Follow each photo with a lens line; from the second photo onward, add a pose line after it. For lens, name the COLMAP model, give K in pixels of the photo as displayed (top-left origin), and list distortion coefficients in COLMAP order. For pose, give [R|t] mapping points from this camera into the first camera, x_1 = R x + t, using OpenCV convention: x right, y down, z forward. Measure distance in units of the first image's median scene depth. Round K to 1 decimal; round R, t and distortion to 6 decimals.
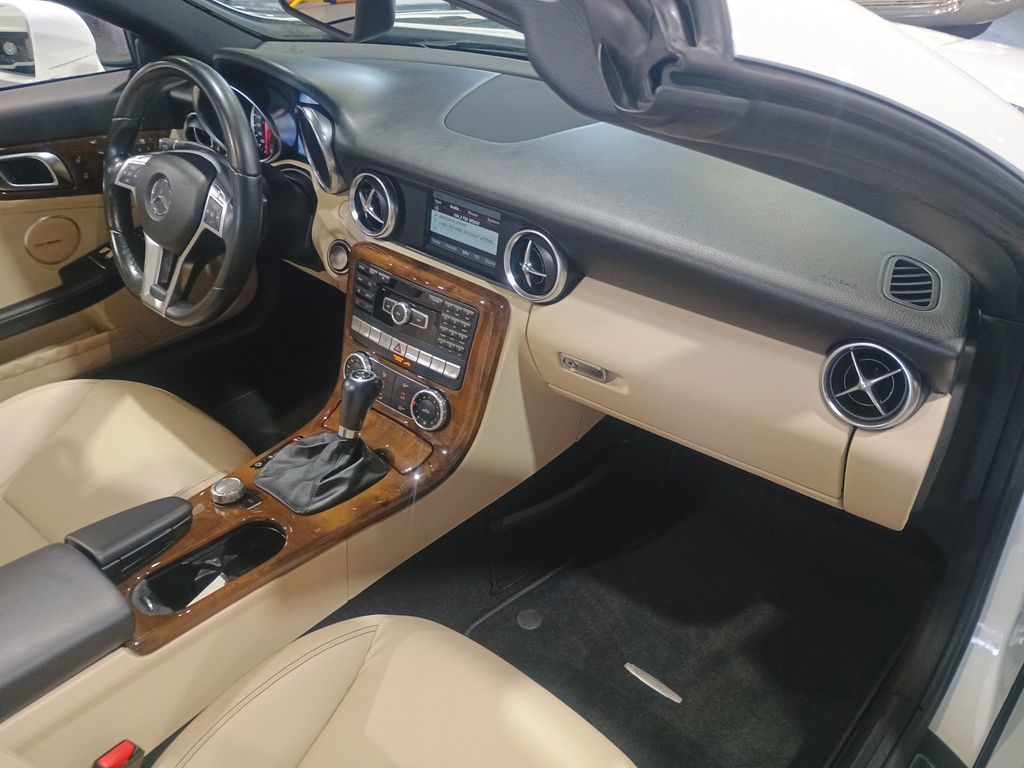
lens RADIAL K [[888.5, 0, 510.9], [0, 888.5, 382.3], [0, 0, 1]] dist [0.069496, -0.083733]
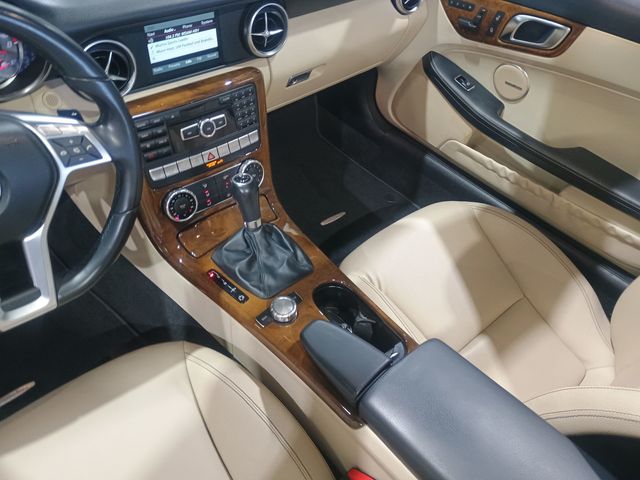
lens RADIAL K [[555.3, 0, 320.4], [0, 555.3, 229.7], [0, 0, 1]] dist [0.069496, -0.083733]
pose [[0.107898, -0.668367, 0.735964, -0.765383], [0.433760, 0.697757, 0.570077, -0.349903], [-0.894545, 0.257722, 0.365197, 0.623881]]
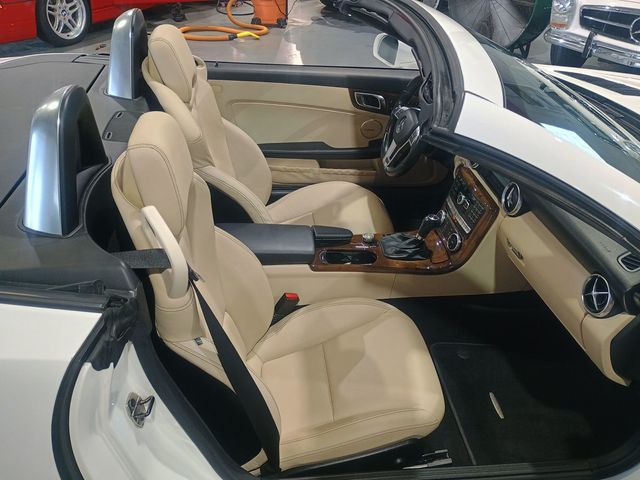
lens RADIAL K [[555.3, 0, 321.7], [0, 555.3, 236.6], [0, 0, 1]] dist [0.069496, -0.083733]
pose [[0.735353, 0.393459, -0.551767, 0.447669], [-0.401609, 0.908832, 0.112845, -0.008115], [0.545864, 0.138613, 0.826329, -0.383668]]
